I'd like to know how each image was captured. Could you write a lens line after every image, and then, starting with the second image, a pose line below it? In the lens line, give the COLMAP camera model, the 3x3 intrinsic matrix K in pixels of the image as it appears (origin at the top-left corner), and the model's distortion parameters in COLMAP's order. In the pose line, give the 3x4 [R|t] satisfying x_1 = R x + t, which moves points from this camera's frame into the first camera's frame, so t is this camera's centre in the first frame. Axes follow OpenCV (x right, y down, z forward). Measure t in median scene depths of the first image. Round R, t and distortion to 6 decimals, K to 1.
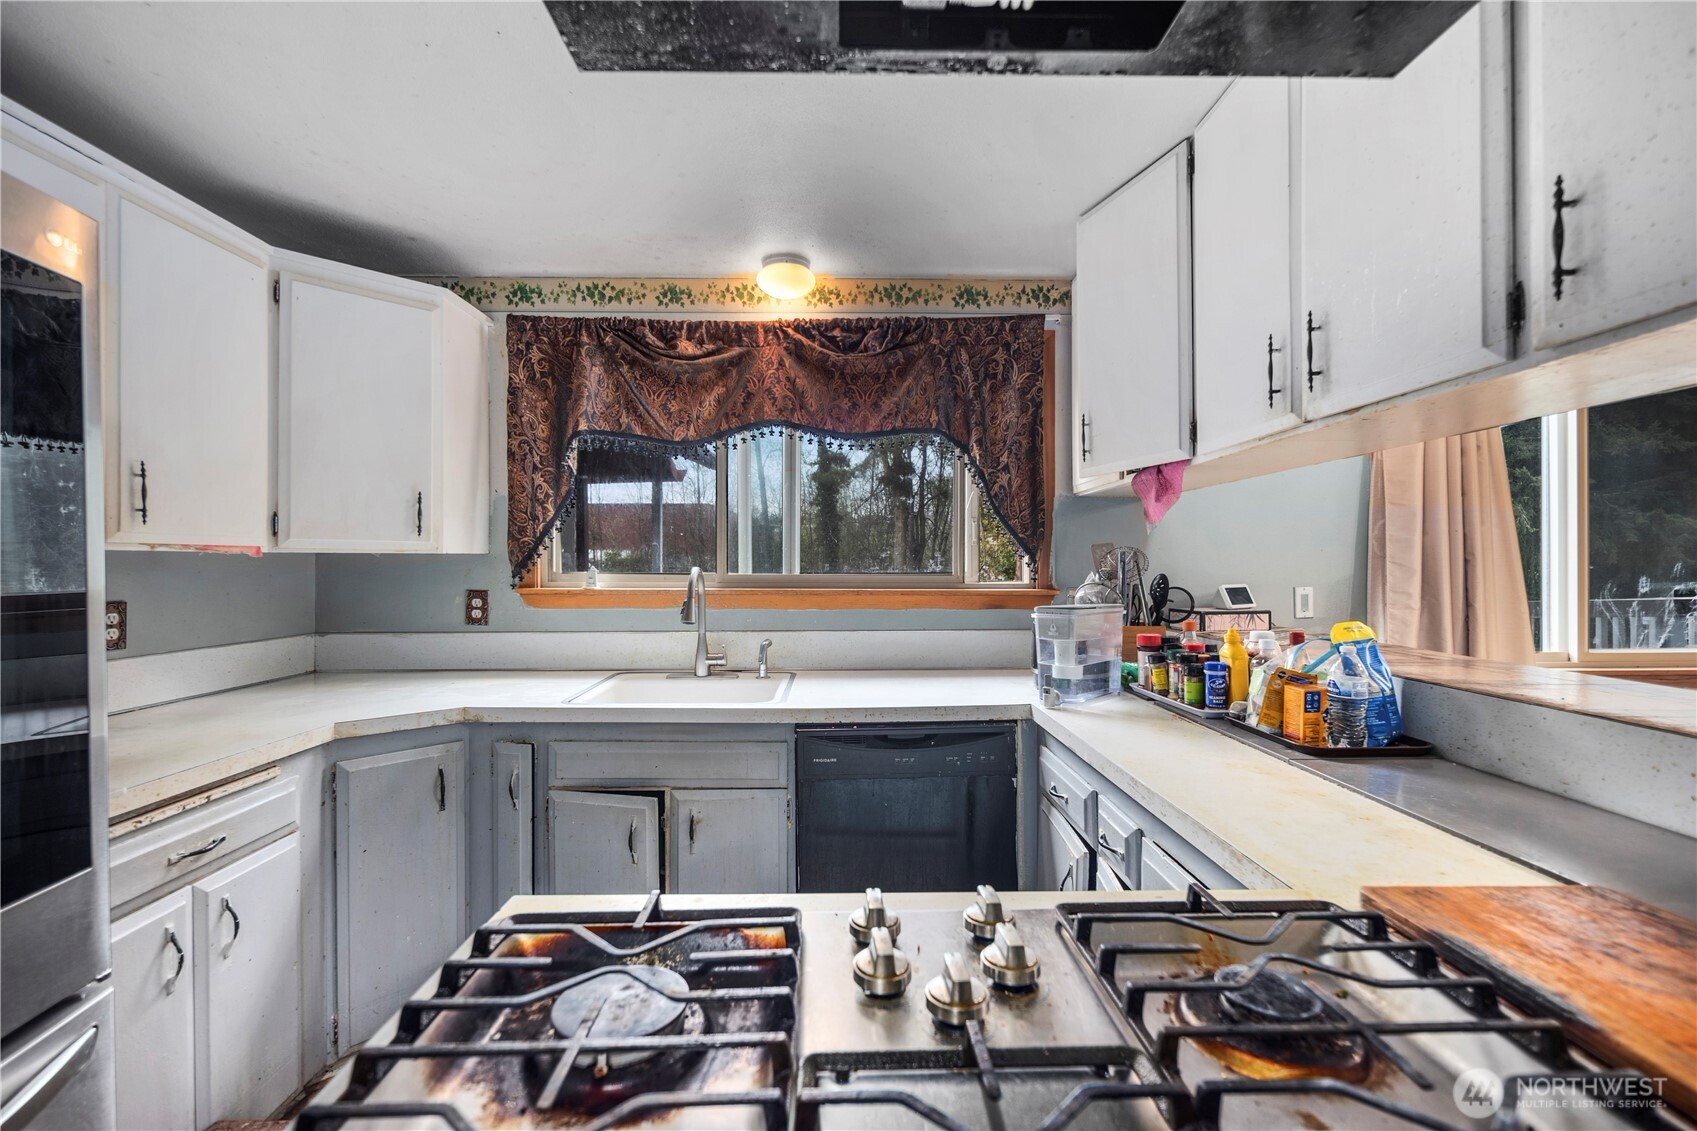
lens RADIAL K [[740.5, 0, 848.0], [0, 740.5, 555.4], [0, 0, 1]] dist [-0.001054, 0.000033]
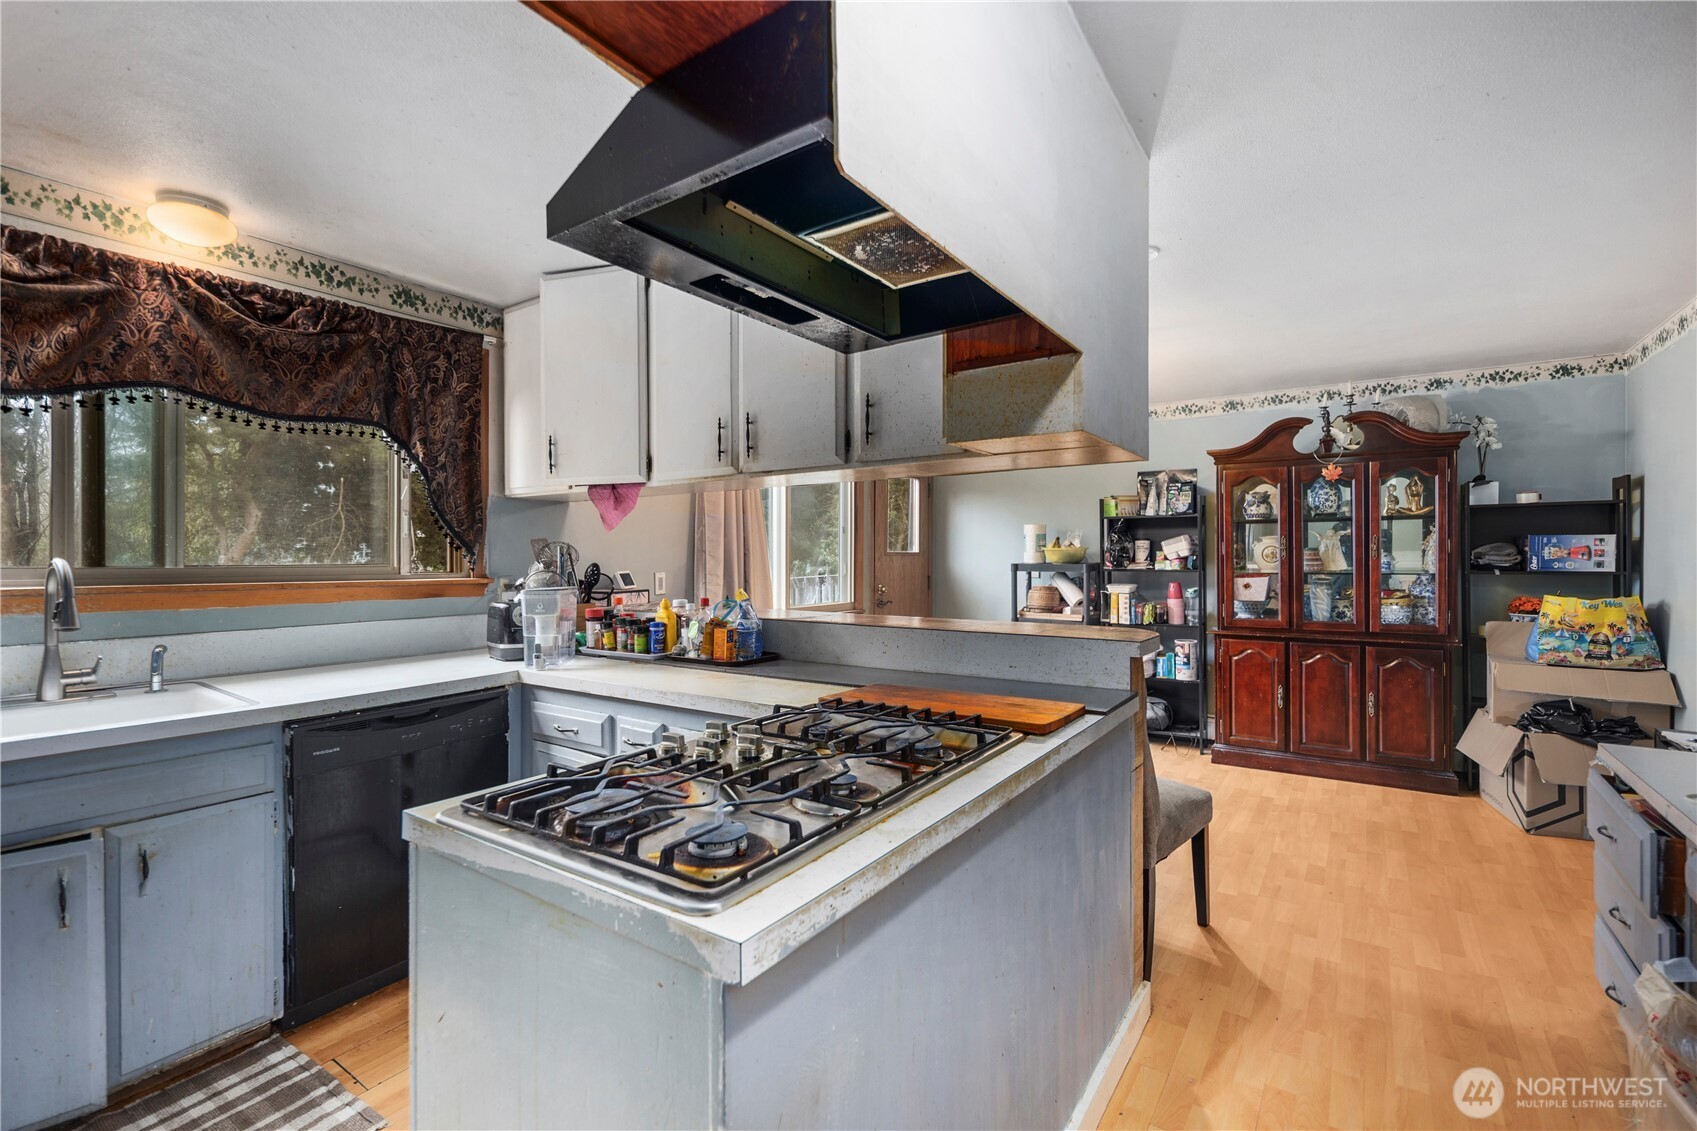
lens RADIAL K [[740.5, 0, 848.0], [0, 740.5, 555.4], [0, 0, 1]] dist [-0.001054, 0.000033]
pose [[0.582882, 0.001870, 0.812555, -0.326796], [-0.008099, 0.999961, 0.003509, 0.002584], [-0.812517, -0.008626, 0.582874, -0.113305]]
